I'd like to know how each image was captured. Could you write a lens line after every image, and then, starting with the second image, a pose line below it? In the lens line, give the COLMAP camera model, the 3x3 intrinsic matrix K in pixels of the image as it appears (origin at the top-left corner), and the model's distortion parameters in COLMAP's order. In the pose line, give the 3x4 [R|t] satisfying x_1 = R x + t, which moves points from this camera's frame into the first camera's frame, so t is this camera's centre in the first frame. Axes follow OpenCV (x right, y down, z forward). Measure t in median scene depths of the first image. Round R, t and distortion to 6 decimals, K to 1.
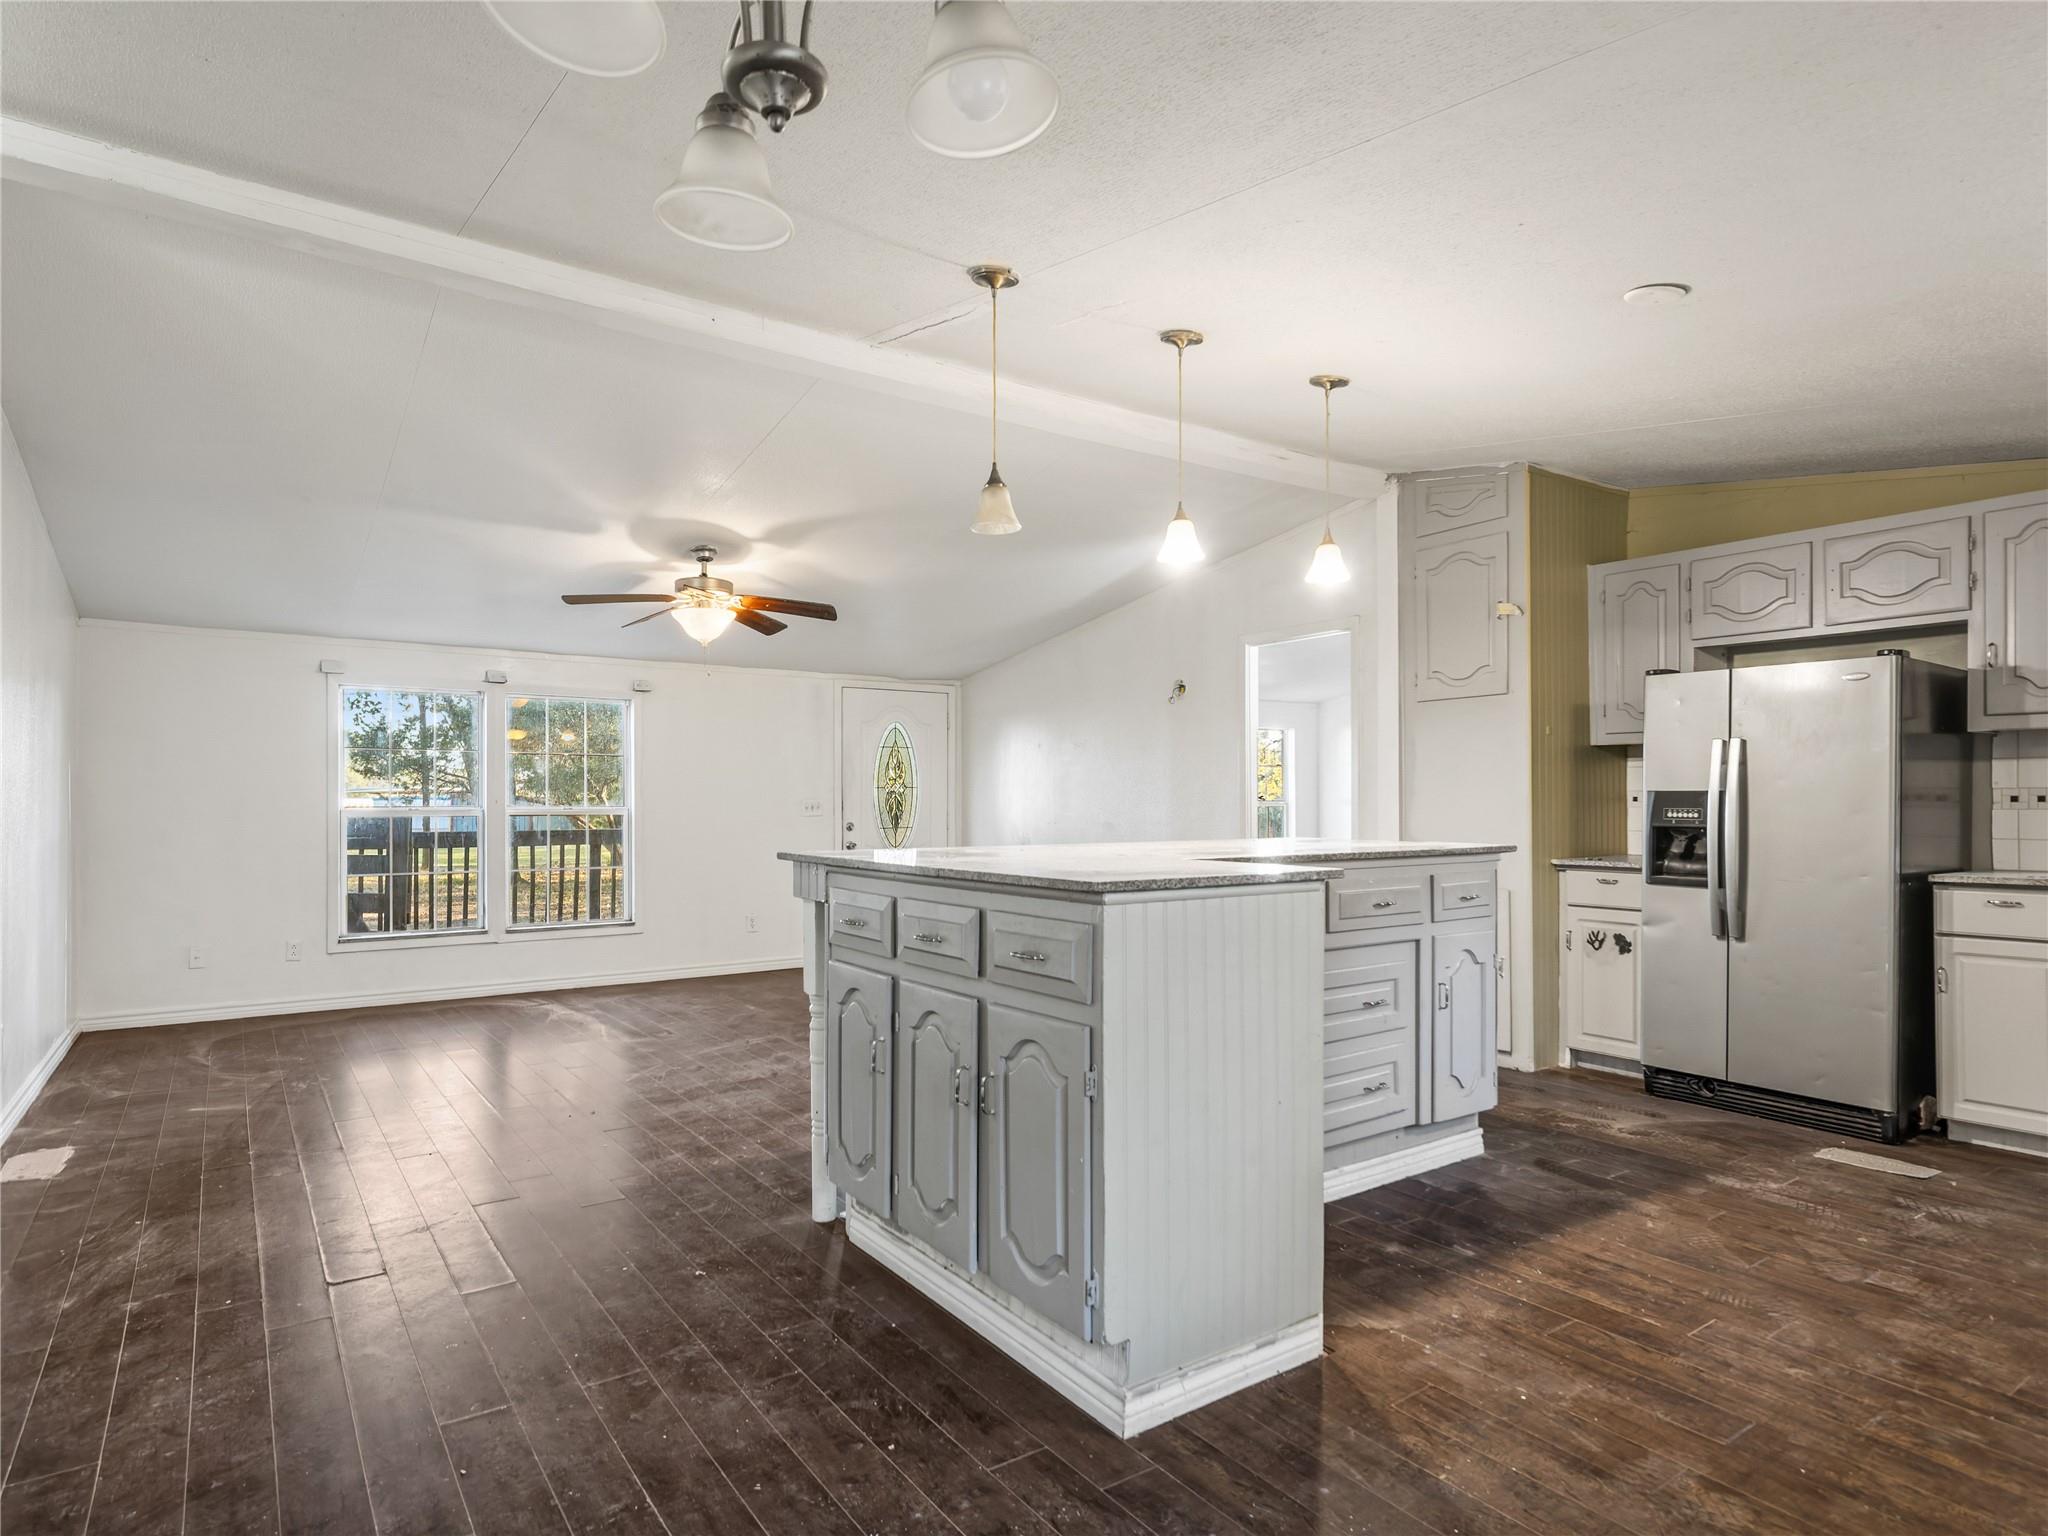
lens RADIAL K [[1135.9, 0, 1020.3], [0, 1135.9, 780.1], [0, 0, 1]] dist [0.006226, -0.002535]
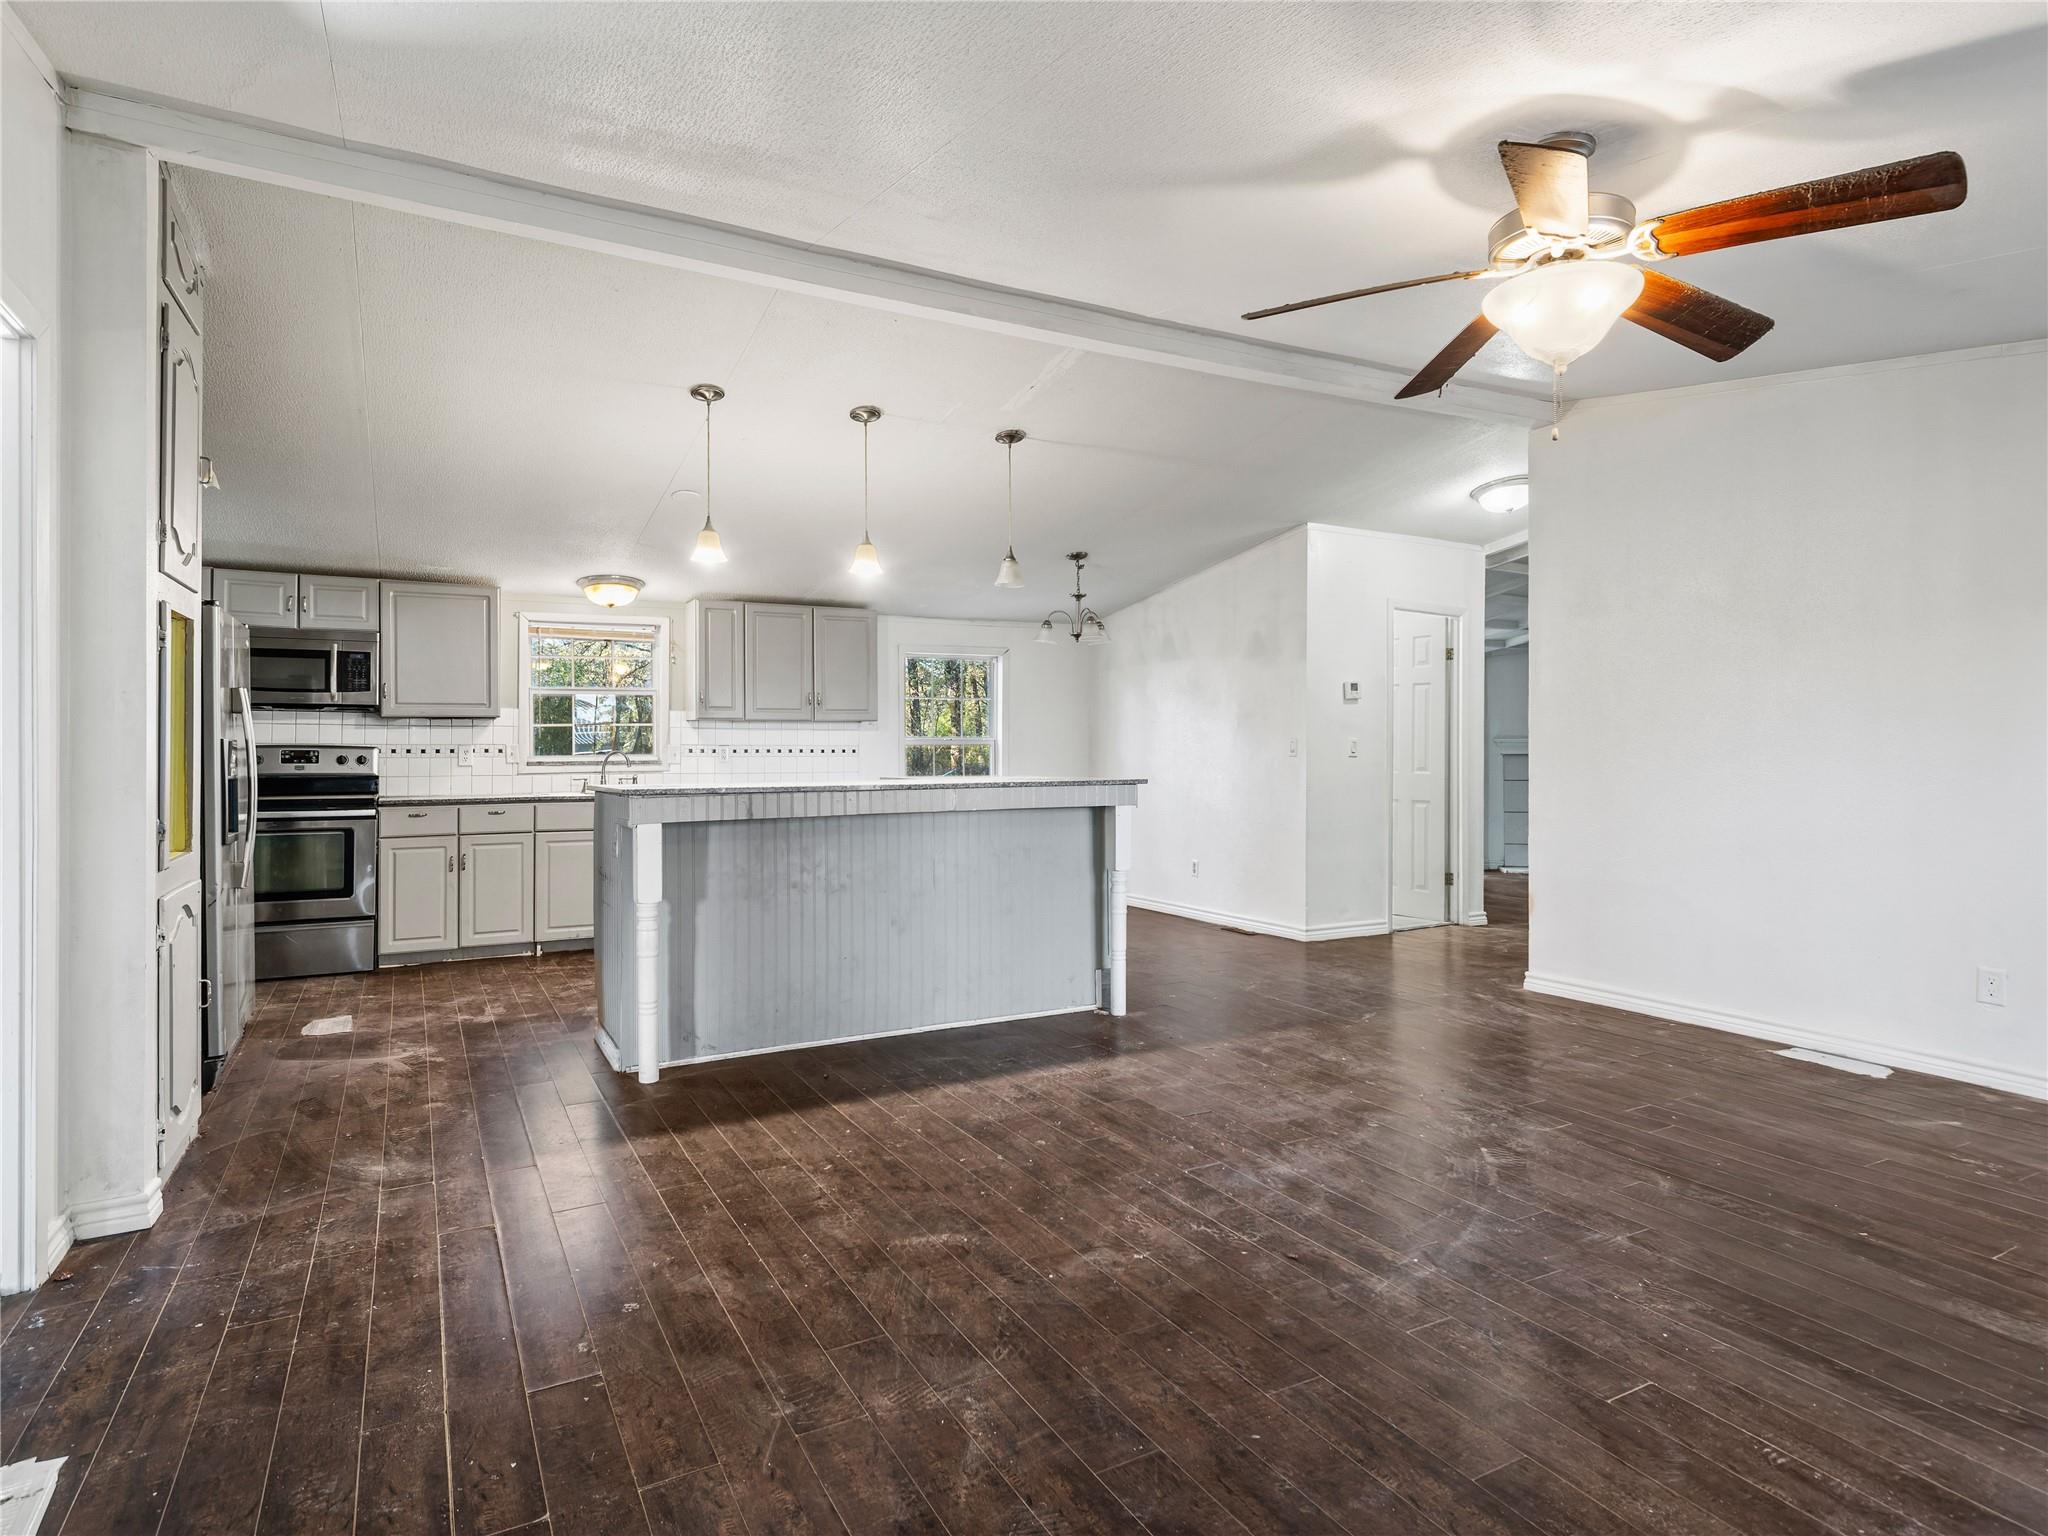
lens RADIAL K [[1115.0, 0, 1037.2], [0, 1115.0, 737.7], [0, 0, 1]] dist [0.001309, -0.001211]
pose [[-0.995160, 0.002915, 0.098225, -0.223123], [0.000089, 0.999586, -0.028760, 0.050431], [-0.098268, -0.028612, -0.994749, 2.676926]]
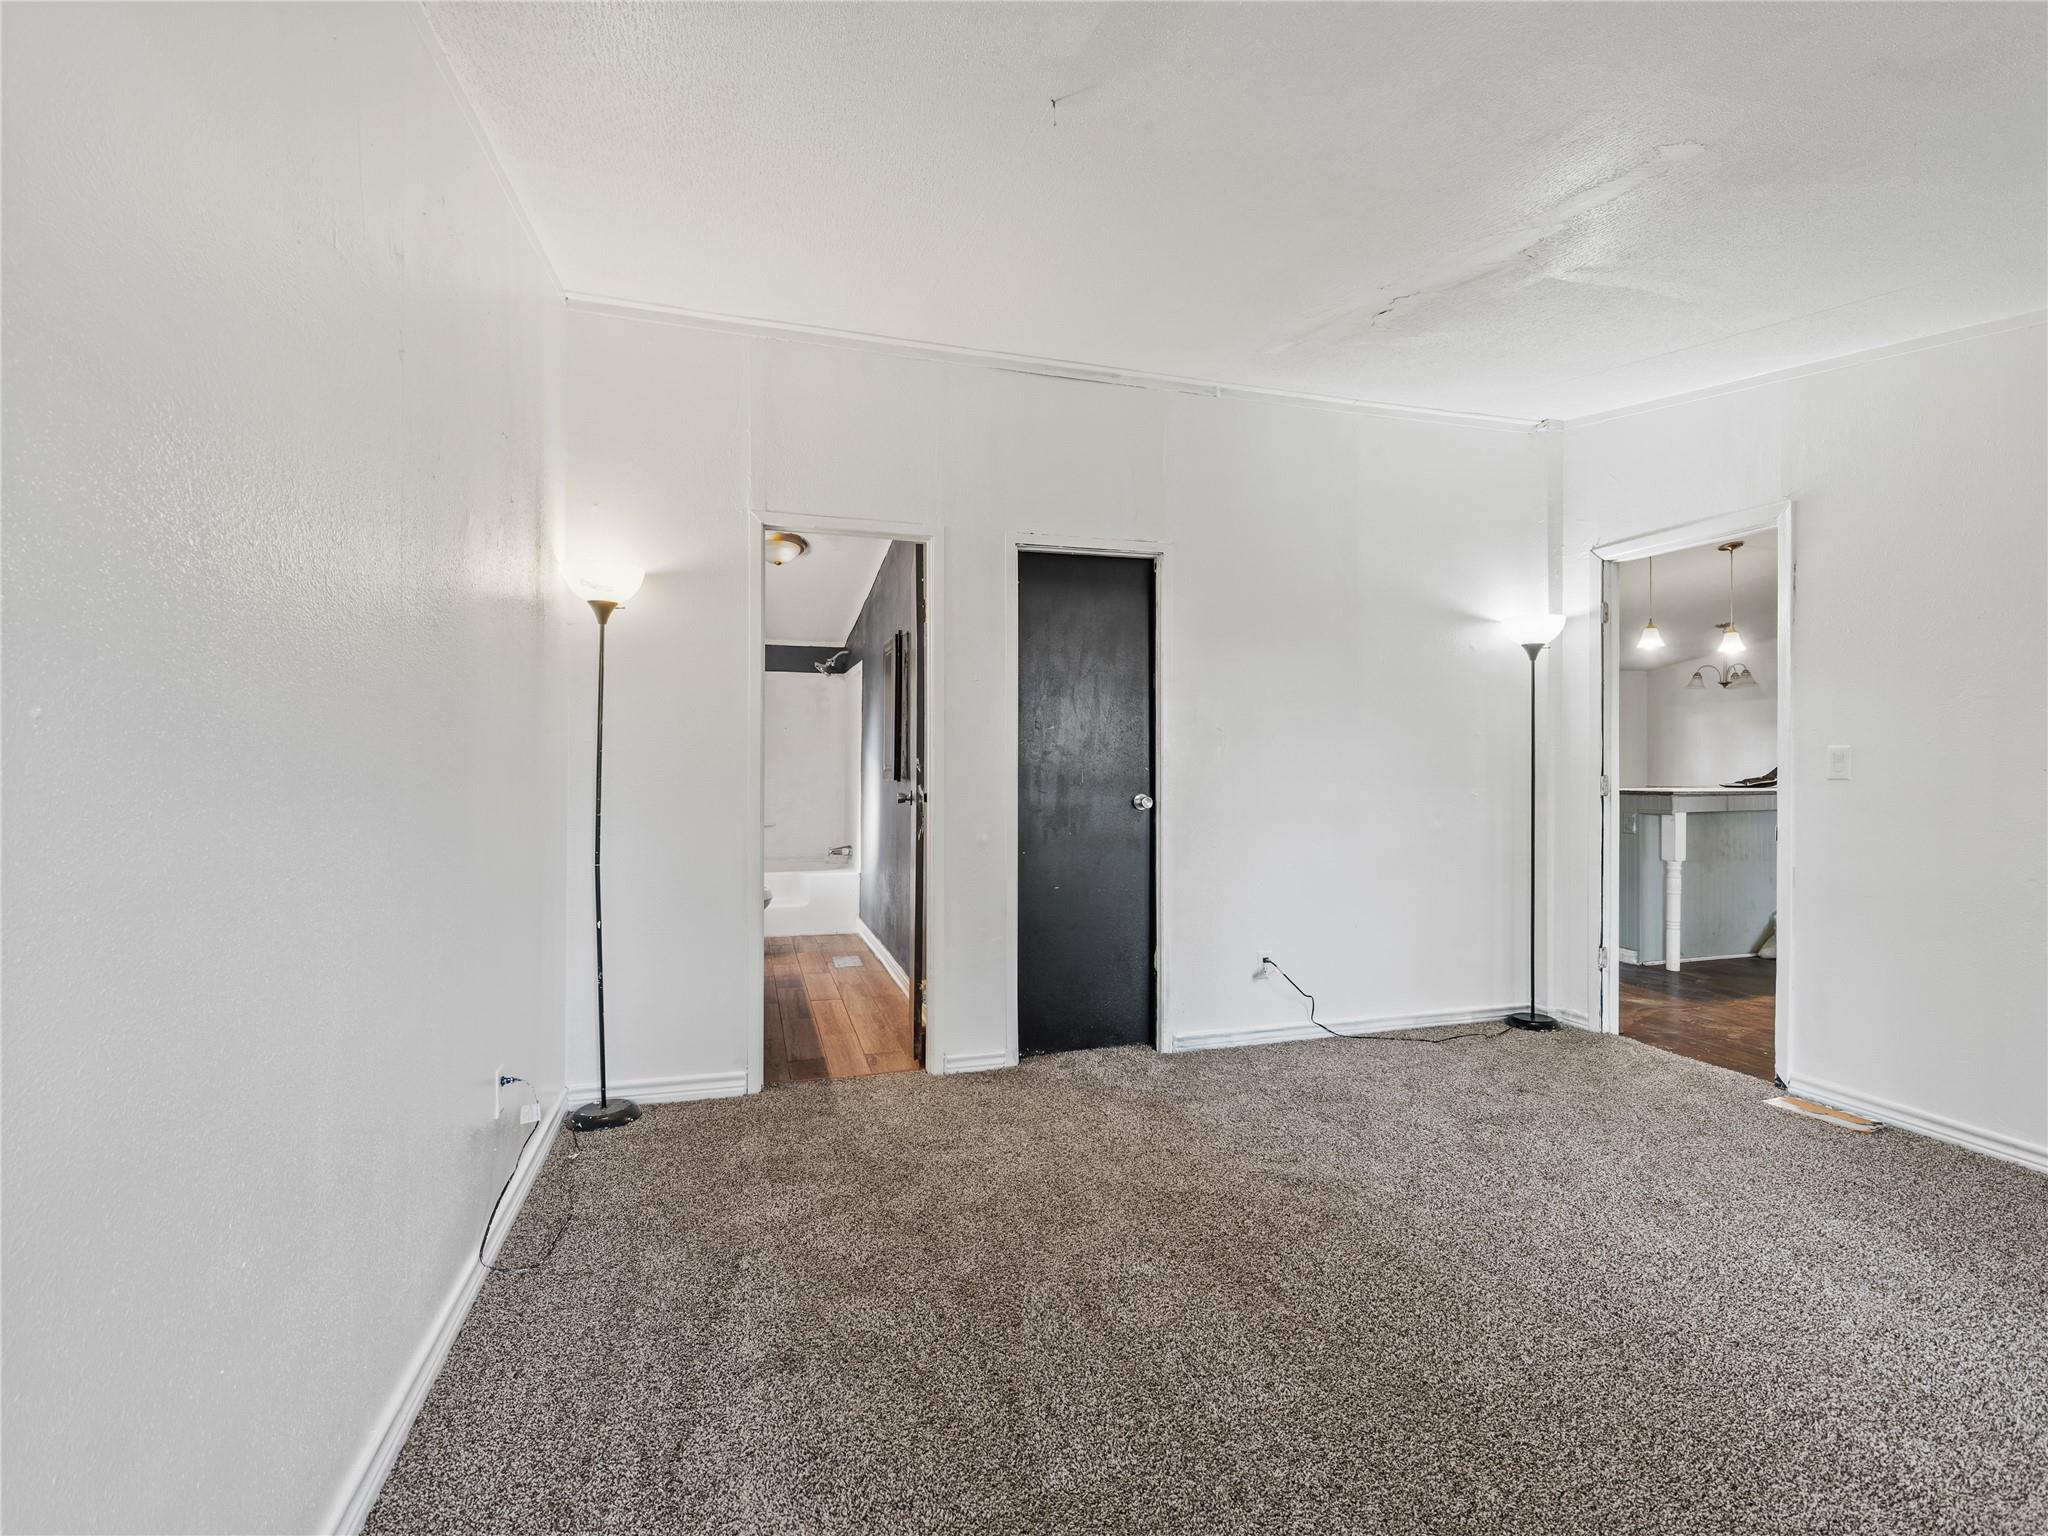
lens RADIAL K [[953.1, 0, 1024.0], [0, 953.1, 768.0], [0, 0, 1]] dist [-0.000595, -0.000102]
pose [[-0.950035, -0.001641, 0.312138, 0.952189], [-0.006840, 0.999856, -0.015561, 0.063871], [-0.312067, -0.016919, -0.949909, 3.529132]]
